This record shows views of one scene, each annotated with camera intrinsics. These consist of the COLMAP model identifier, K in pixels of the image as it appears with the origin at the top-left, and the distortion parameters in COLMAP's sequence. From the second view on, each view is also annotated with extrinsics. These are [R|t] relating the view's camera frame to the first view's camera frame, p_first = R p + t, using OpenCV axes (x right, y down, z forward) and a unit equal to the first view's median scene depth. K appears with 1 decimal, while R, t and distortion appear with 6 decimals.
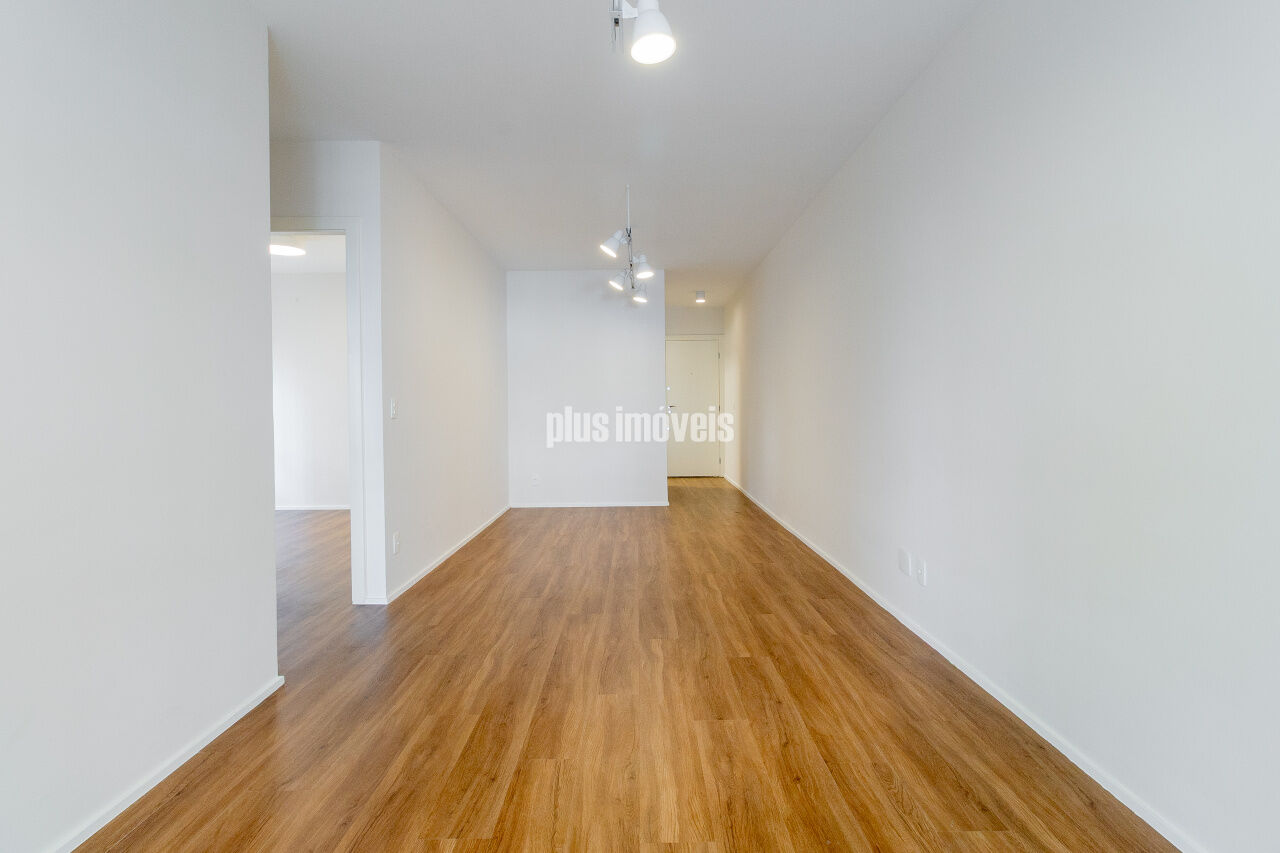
lens RADIAL K [[585.2, 0, 639.7], [0, 585.2, 411.9], [0, 0, 1]] dist [-0.001785, 0.000729]
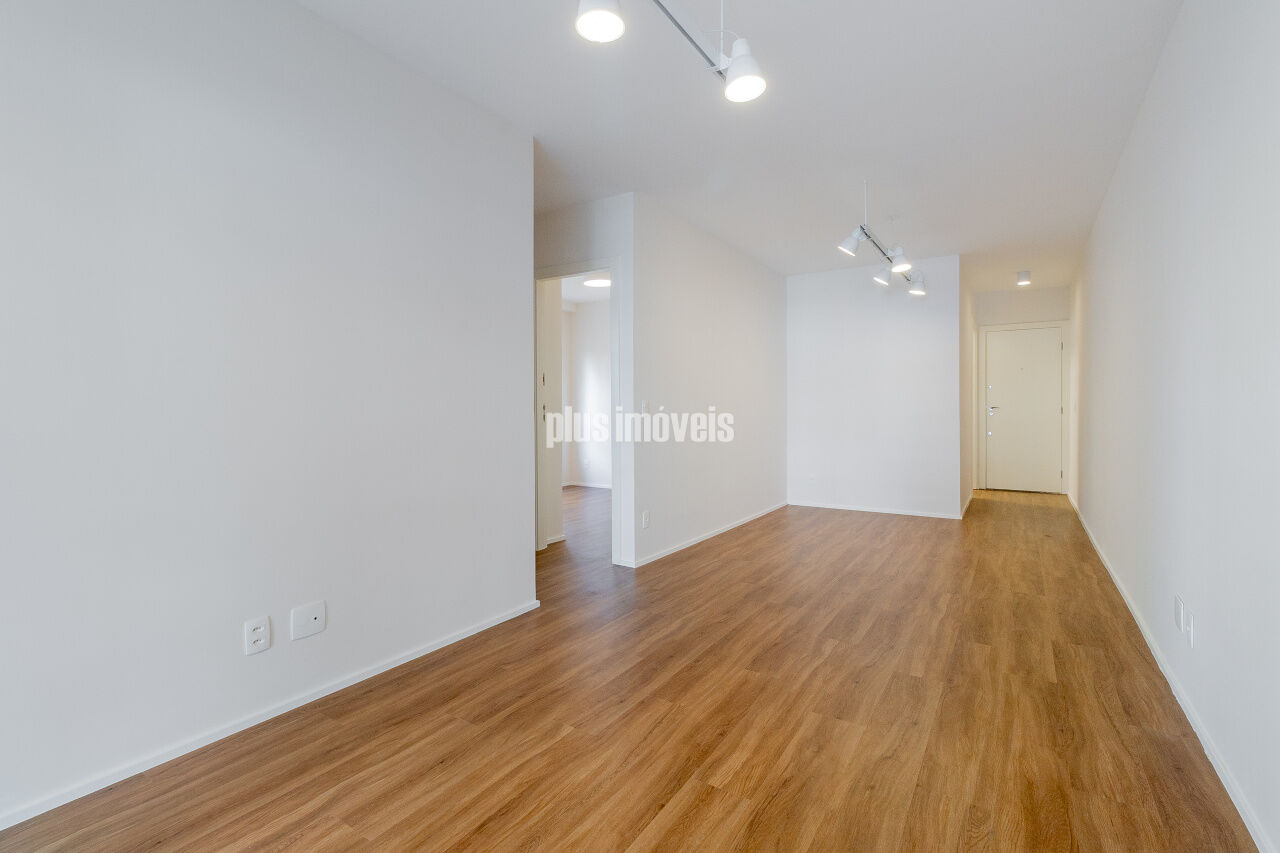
lens RADIAL K [[585.2, 0, 639.7], [0, 585.2, 411.9], [0, 0, 1]] dist [-0.001785, 0.000729]
pose [[0.835356, 0.010077, -0.549617, 0.261108], [-0.009710, 0.999946, 0.003575, -0.003296], [0.549624, 0.002350, 0.835409, -0.023291]]
